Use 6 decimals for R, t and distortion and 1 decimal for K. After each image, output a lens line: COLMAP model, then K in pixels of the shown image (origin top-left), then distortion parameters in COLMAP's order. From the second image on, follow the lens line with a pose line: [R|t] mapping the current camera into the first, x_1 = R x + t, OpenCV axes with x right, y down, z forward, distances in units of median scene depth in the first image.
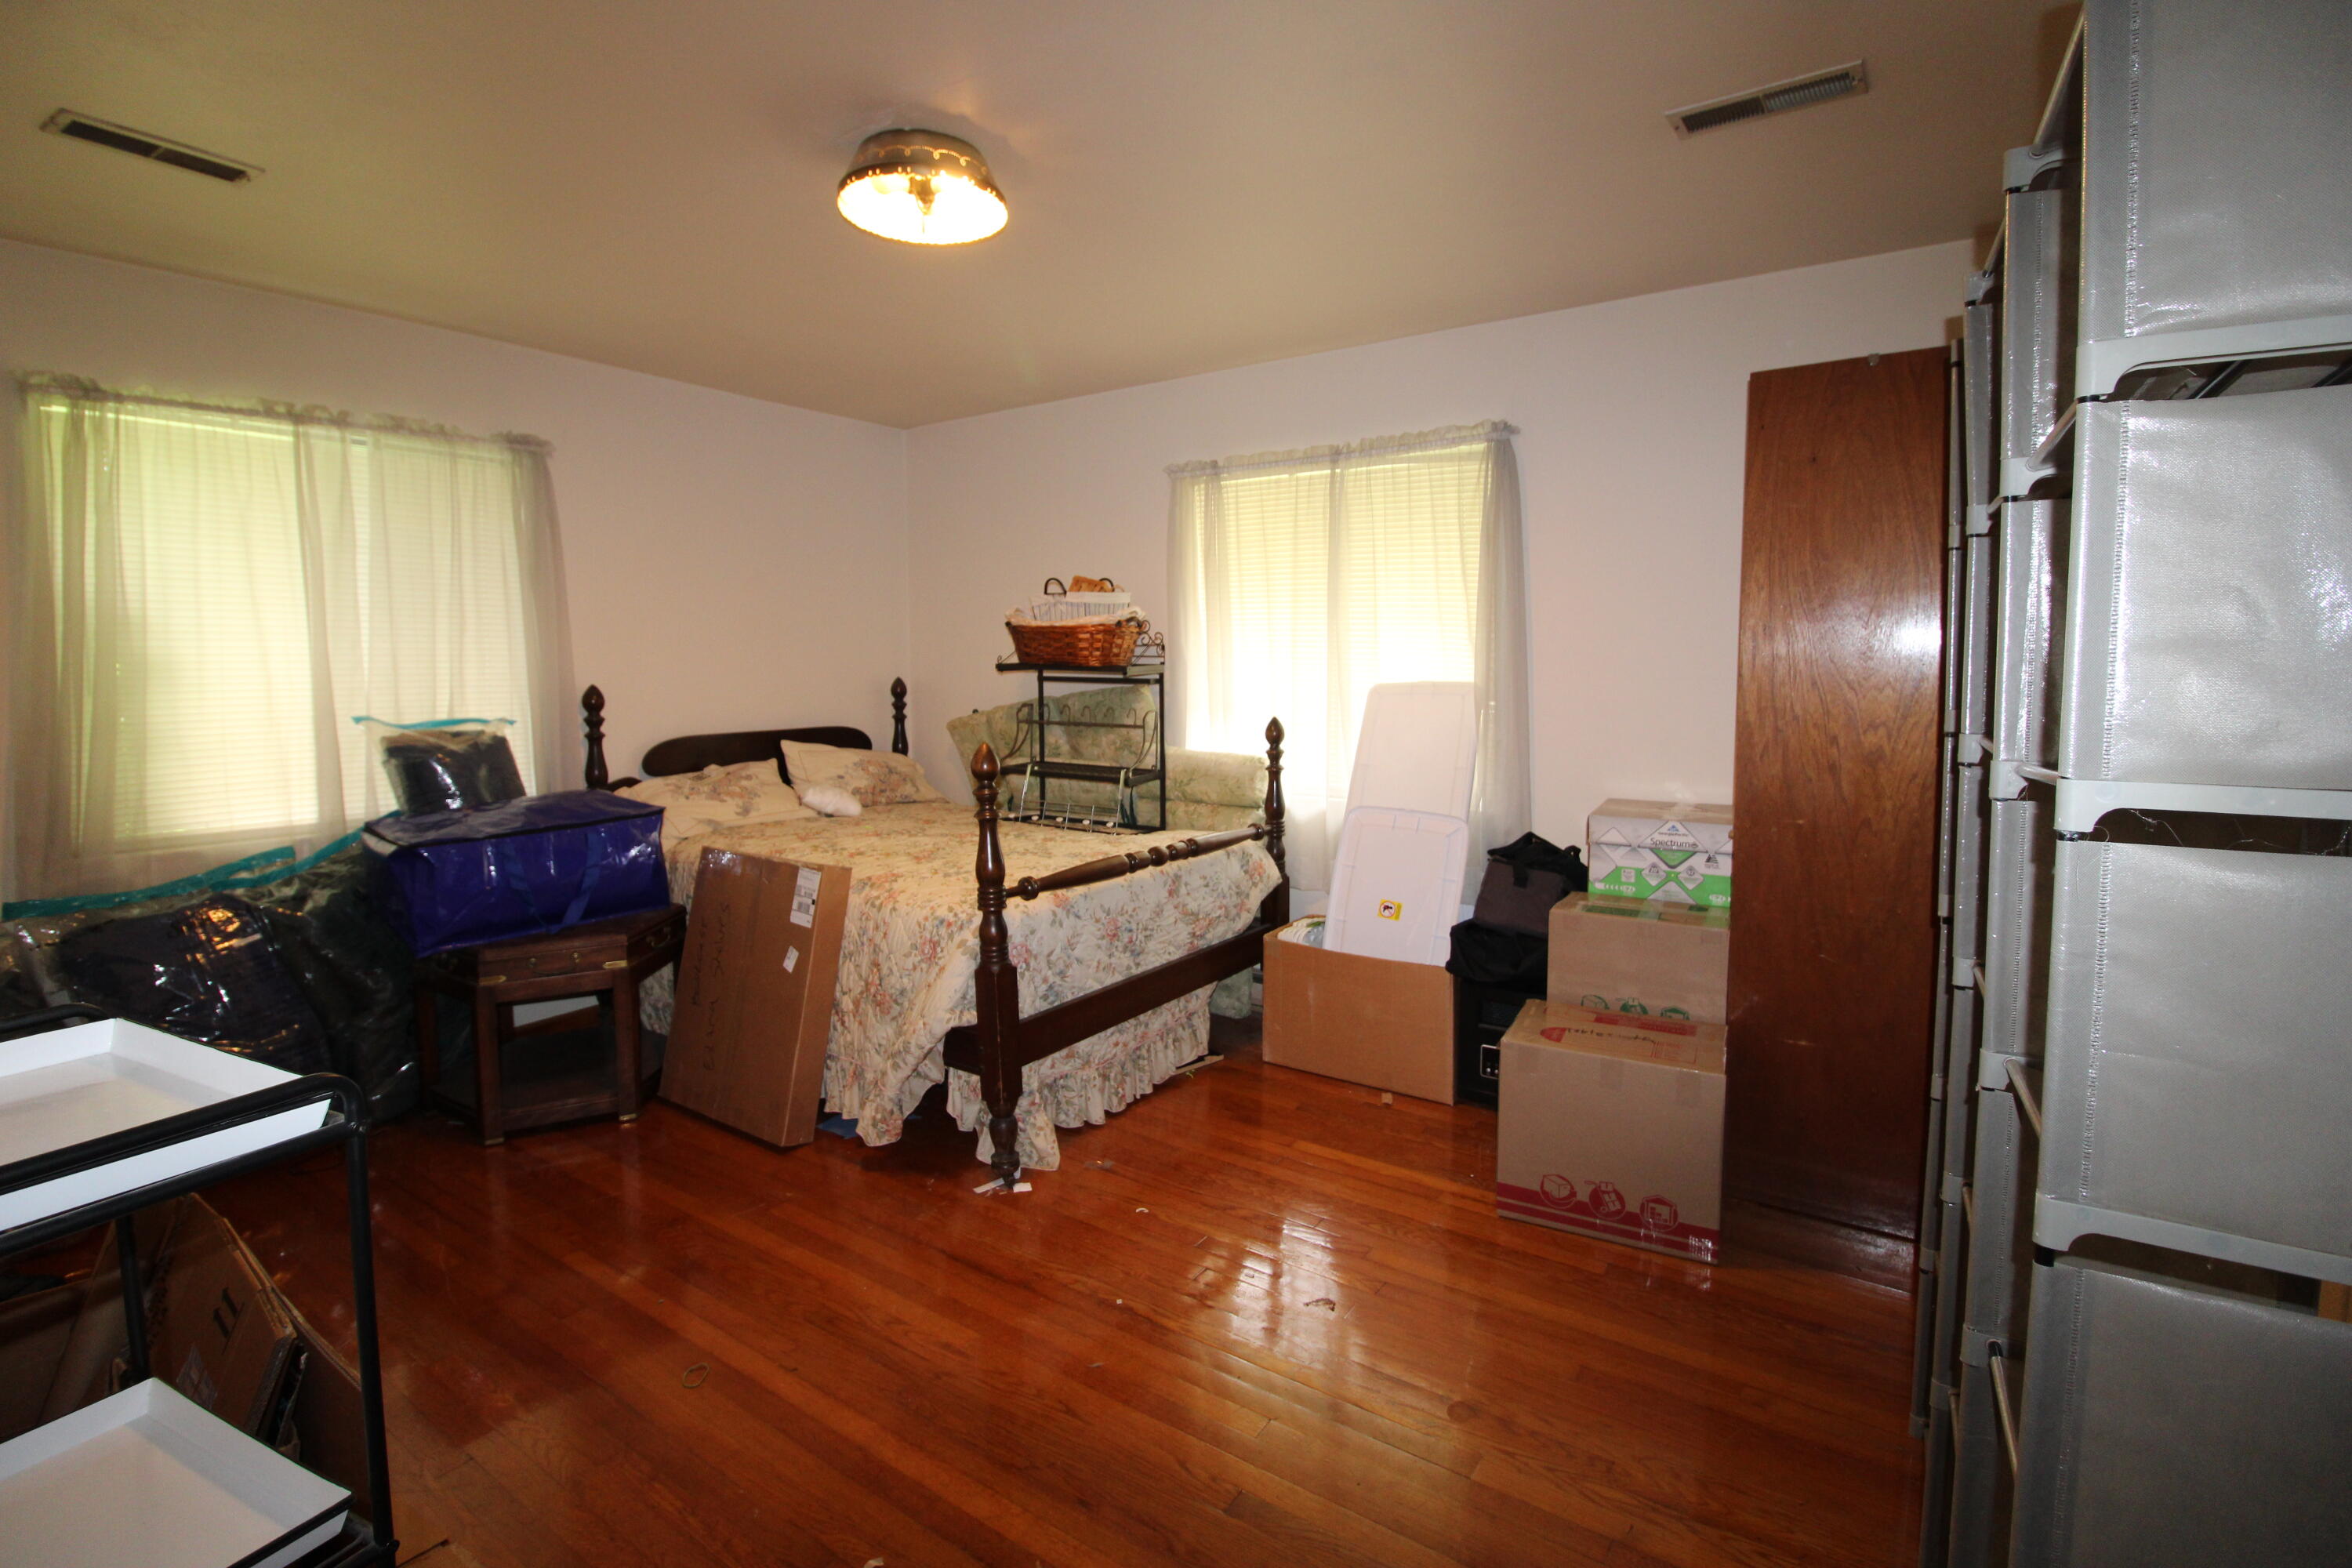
lens RADIAL K [[1083.0, 0, 1180.8], [0, 1083.0, 746.5], [0, 0, 1]] dist [0.001326, -0.014192]
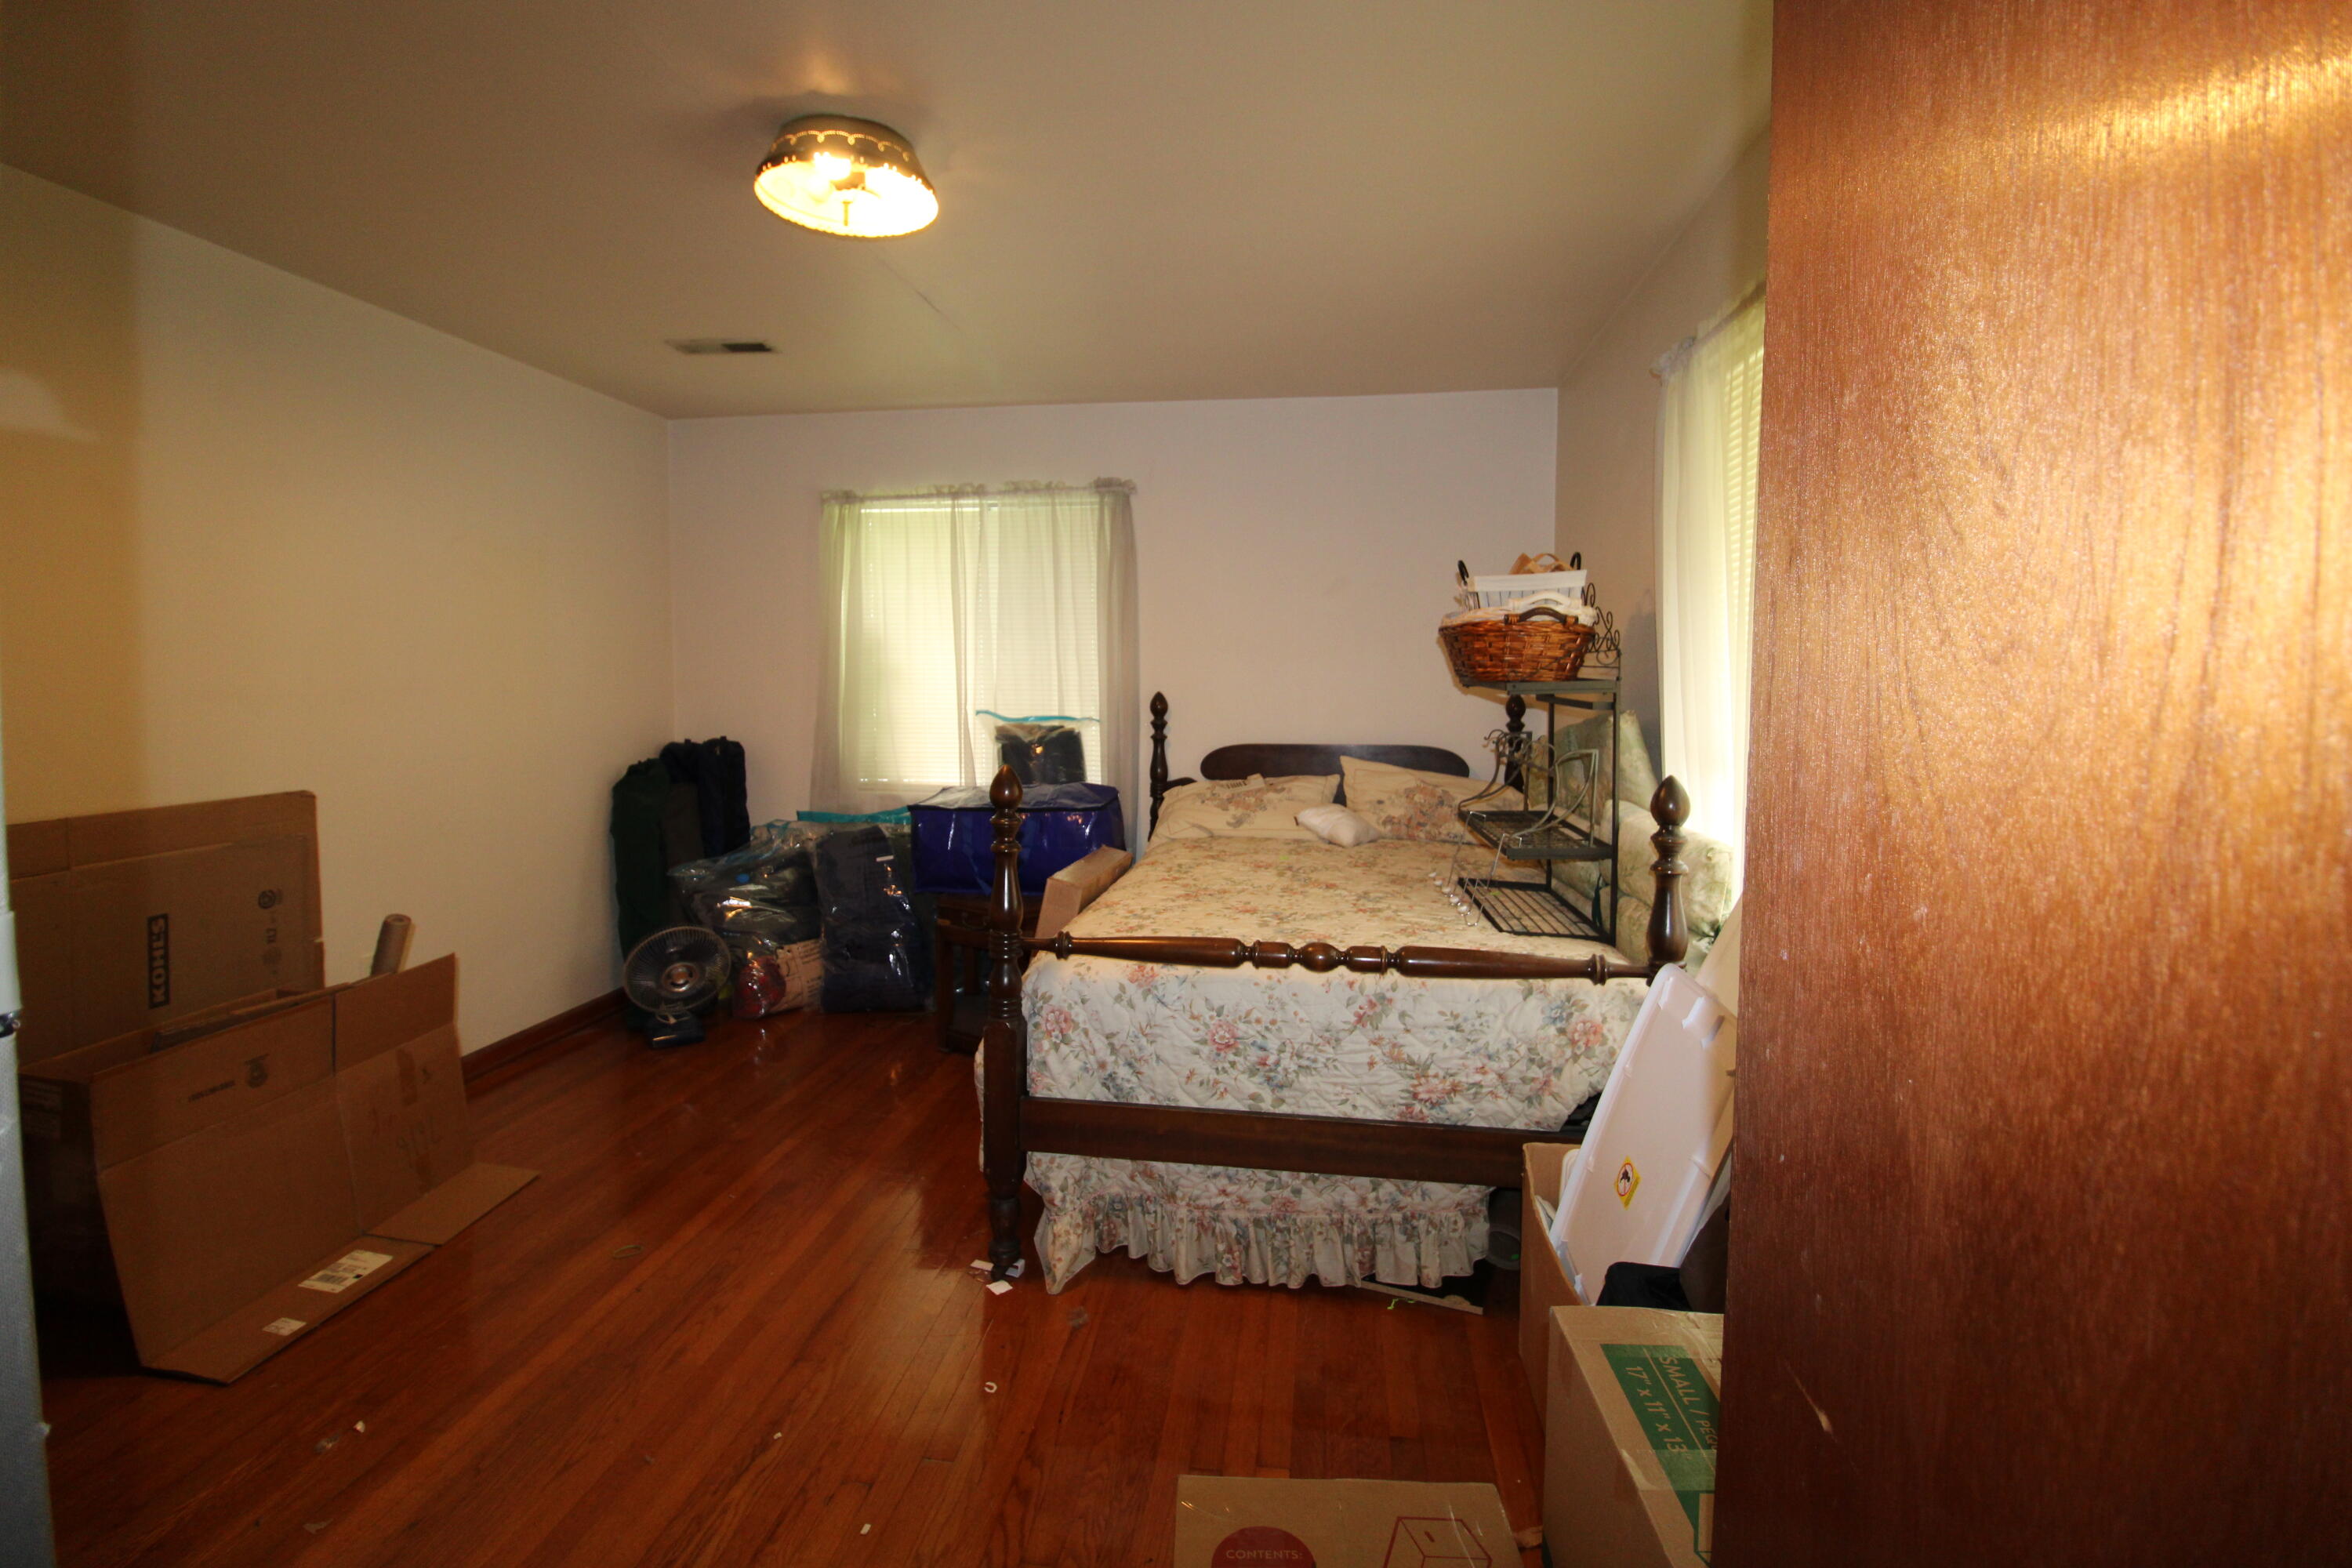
lens RADIAL K [[1083.0, 0, 1180.8], [0, 1083.0, 746.5], [0, 0, 1]] dist [0.001326, -0.014192]
pose [[0.446190, 0.068336, -0.892325, 0.553036], [-0.077008, 0.996314, 0.037794, -0.052649], [0.891619, 0.051853, 0.449808, 0.611133]]
